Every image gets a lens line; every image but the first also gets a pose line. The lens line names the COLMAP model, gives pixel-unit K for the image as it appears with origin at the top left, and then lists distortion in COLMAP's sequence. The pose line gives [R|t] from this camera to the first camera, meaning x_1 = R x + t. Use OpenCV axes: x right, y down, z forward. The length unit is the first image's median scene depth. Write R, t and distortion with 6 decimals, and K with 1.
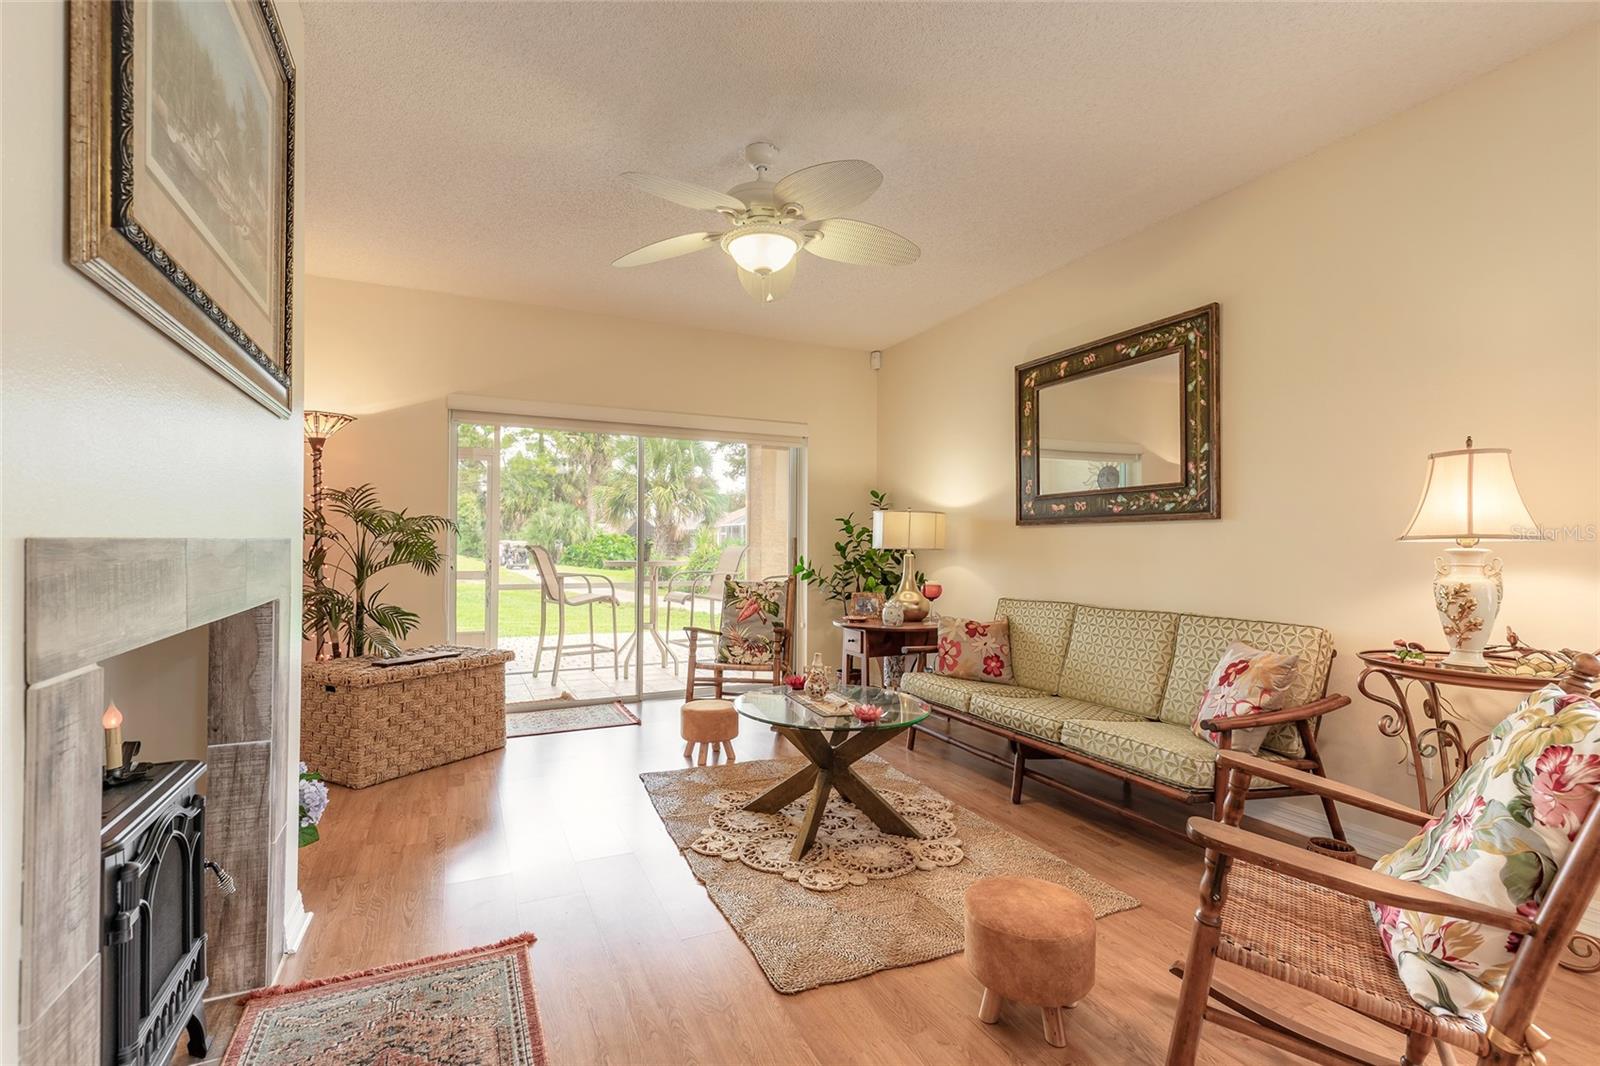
lens RADIAL K [[725.2, 0, 792.7], [0, 725.2, 536.8], [0, 0, 1]] dist [-0.000004, 0.000007]
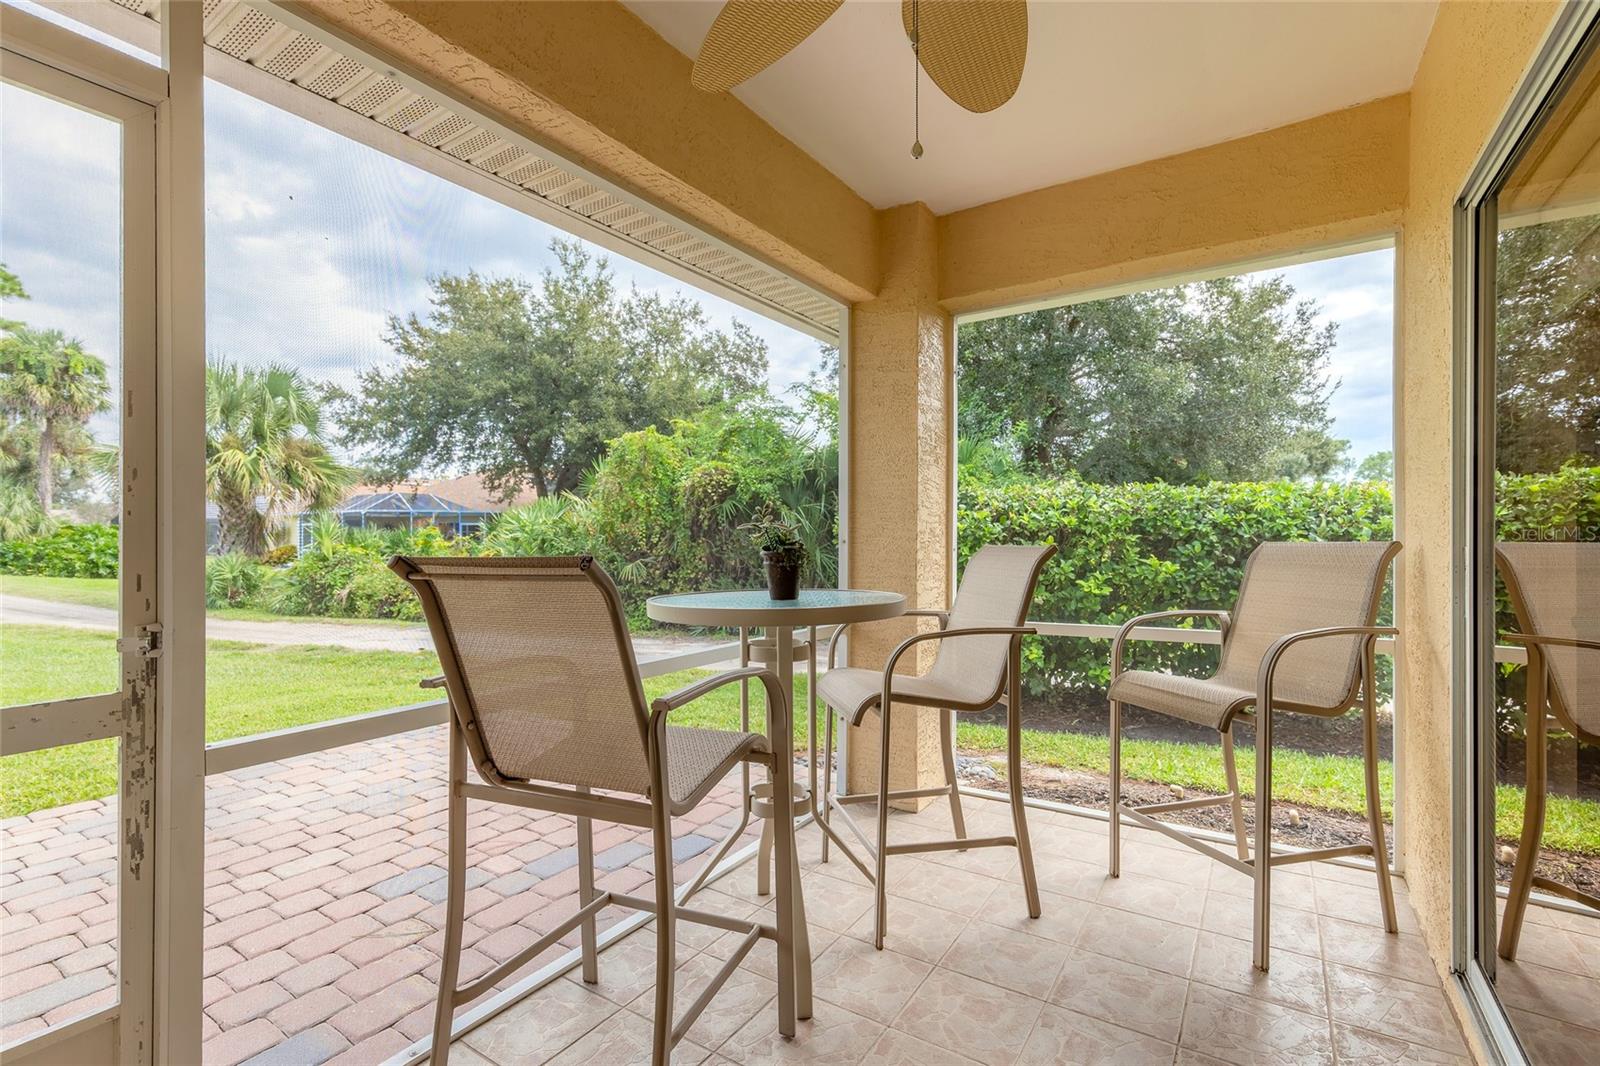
lens RADIAL K [[725.2, 0, 798.3], [0, 725.2, 536.0], [0, 0, 1]] dist [-0.000004, 0.000007]
pose [[0.850809, -0.002072, 0.525471, -0.312070], [-0.001808, 0.999975, 0.006871, 0.005680], [-0.525472, -0.006796, 0.850783, 0.631186]]
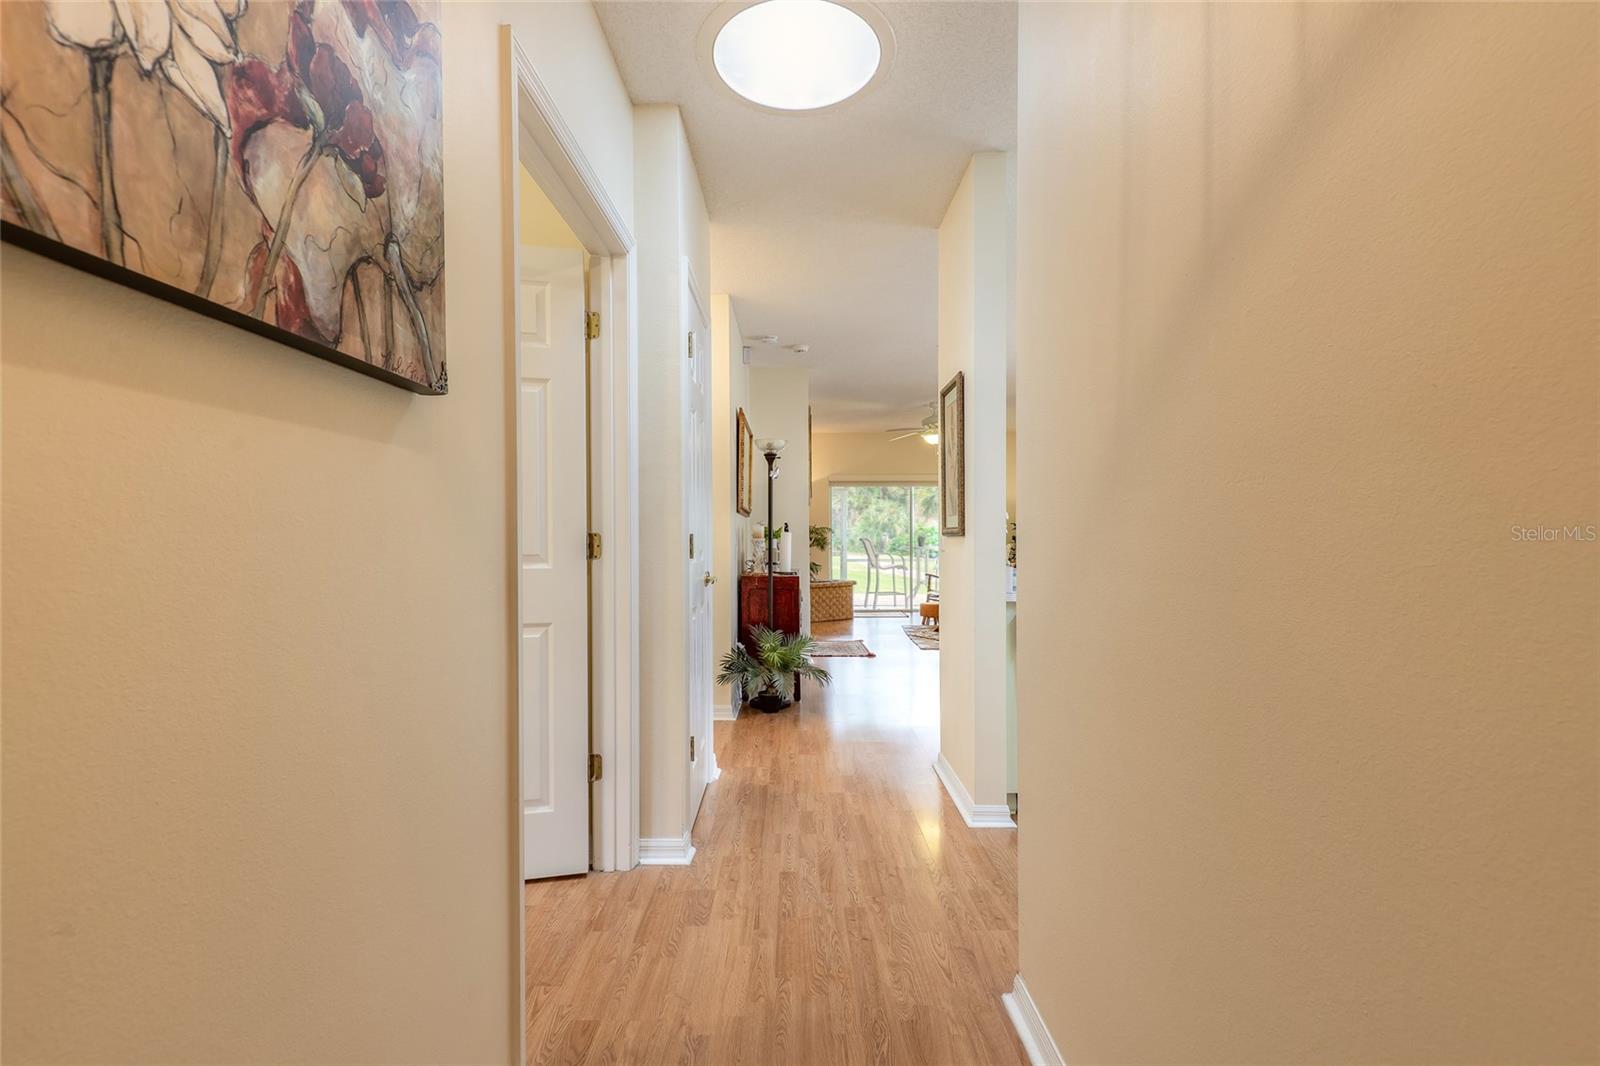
lens RADIAL K [[725.2, 0, 797.9], [0, 725.2, 533.7], [0, 0, 1]] dist [-0.000004, 0.000007]
pose [[0.906461, -0.004424, -0.422267, 0.288356], [0.007433, 0.999957, 0.005480, -0.012299], [0.422225, -0.008107, 0.906455, -0.794395]]
